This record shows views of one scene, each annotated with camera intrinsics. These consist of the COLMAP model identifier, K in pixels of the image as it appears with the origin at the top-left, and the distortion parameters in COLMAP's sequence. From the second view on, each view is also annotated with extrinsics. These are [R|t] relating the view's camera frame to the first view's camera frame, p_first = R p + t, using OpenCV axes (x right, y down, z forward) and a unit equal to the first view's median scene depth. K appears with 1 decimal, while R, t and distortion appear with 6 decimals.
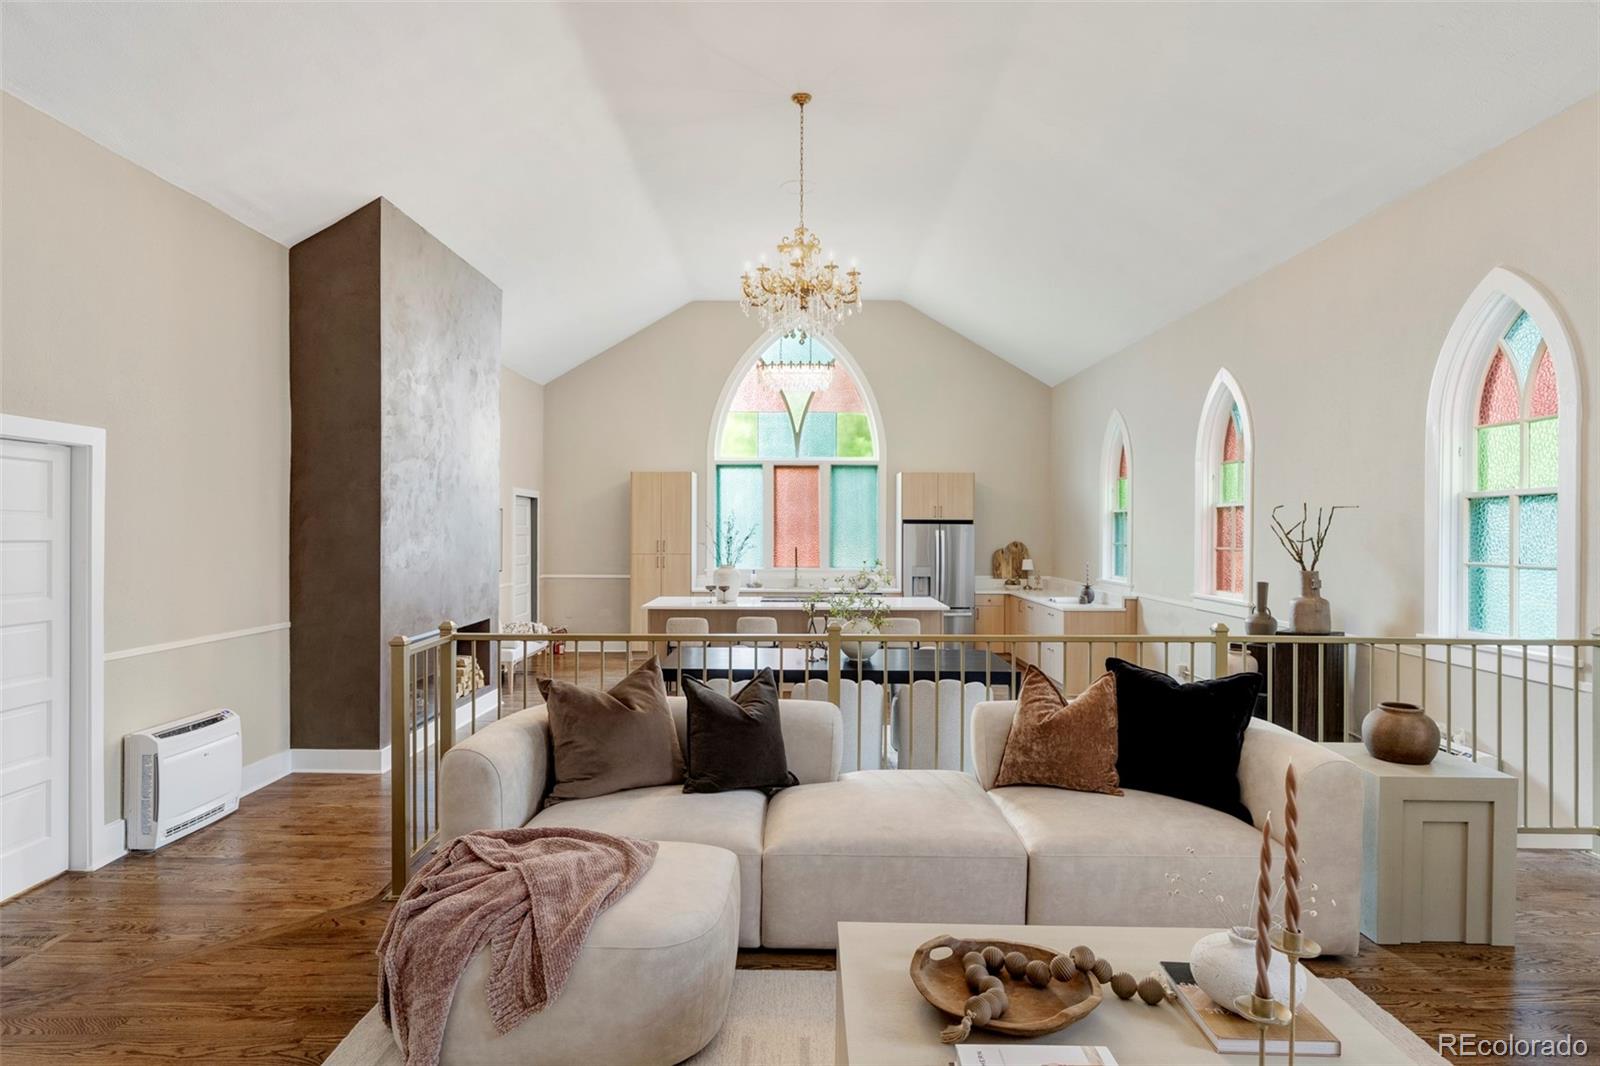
lens RADIAL K [[911.5, 0, 800.1], [0, 911.5, 524.9], [0, 0, 1]] dist [-0.000616, 0.005016]
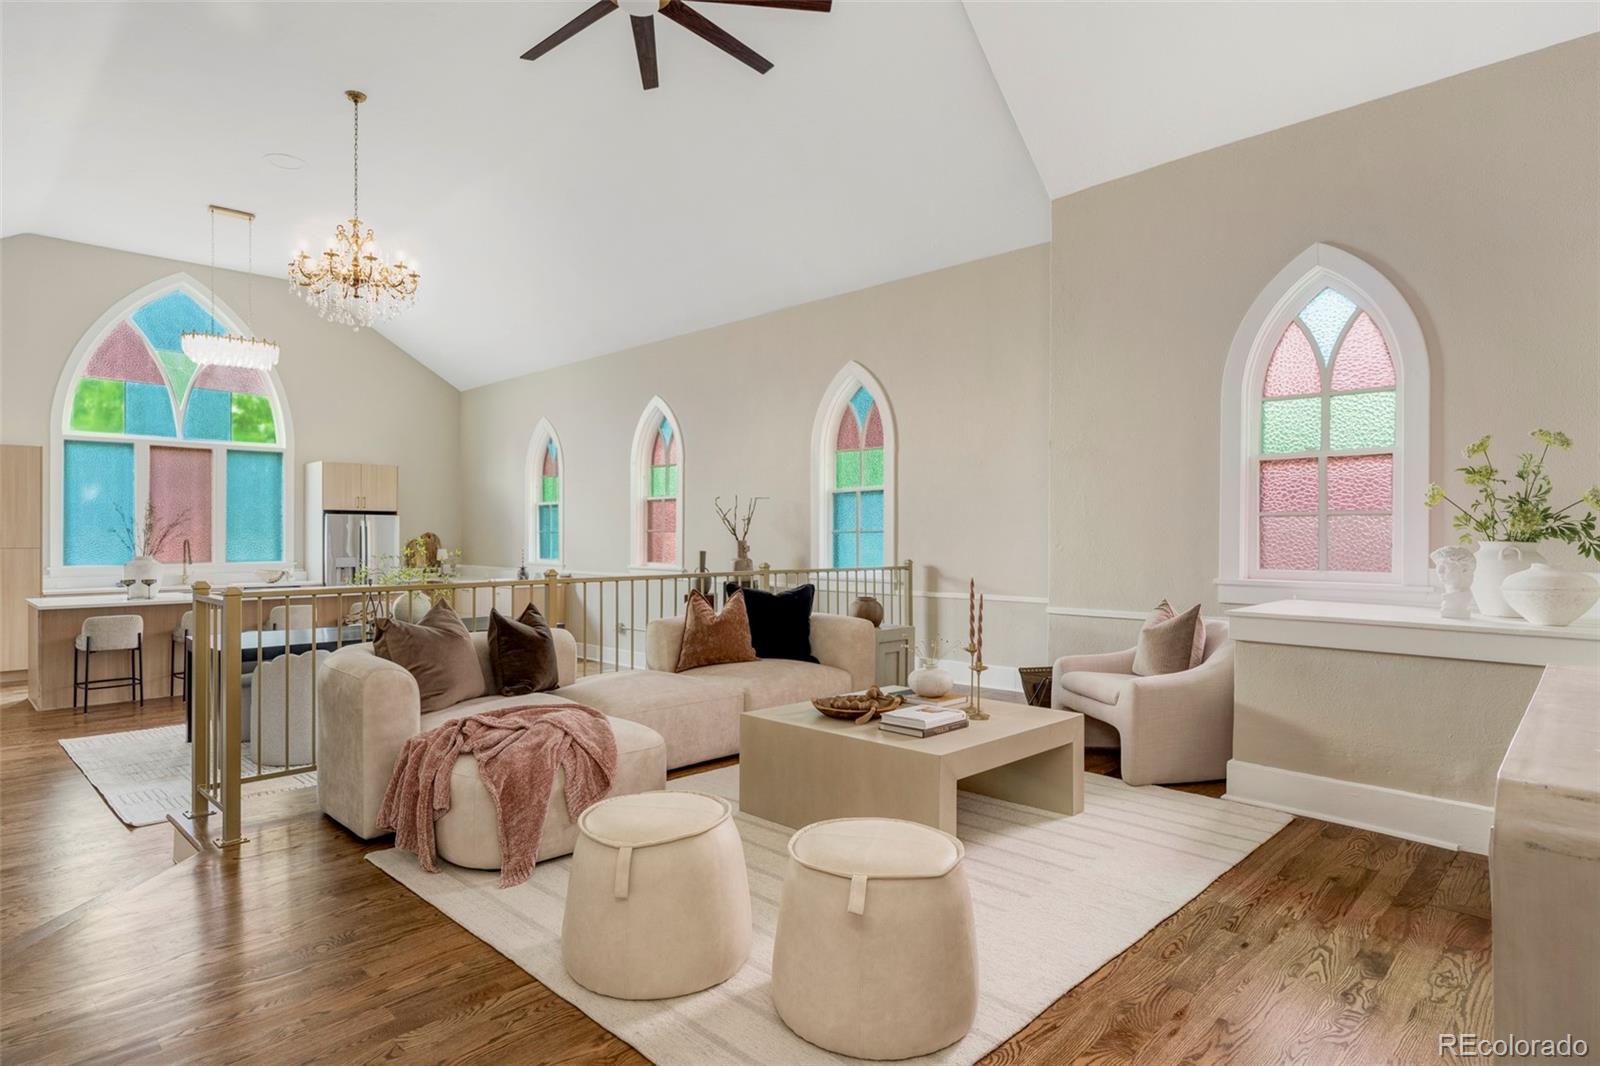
lens RADIAL K [[871.0, 0, 842.7], [0, 871.0, 533.7], [0, 0, 1]] dist [0.000907, 0.000836]
pose [[0.670420, -0.004800, 0.741966, -0.299978], [0.003385, 0.999988, 0.003411, 0.026539], [-0.741974, 0.000225, 0.670429, -0.069385]]
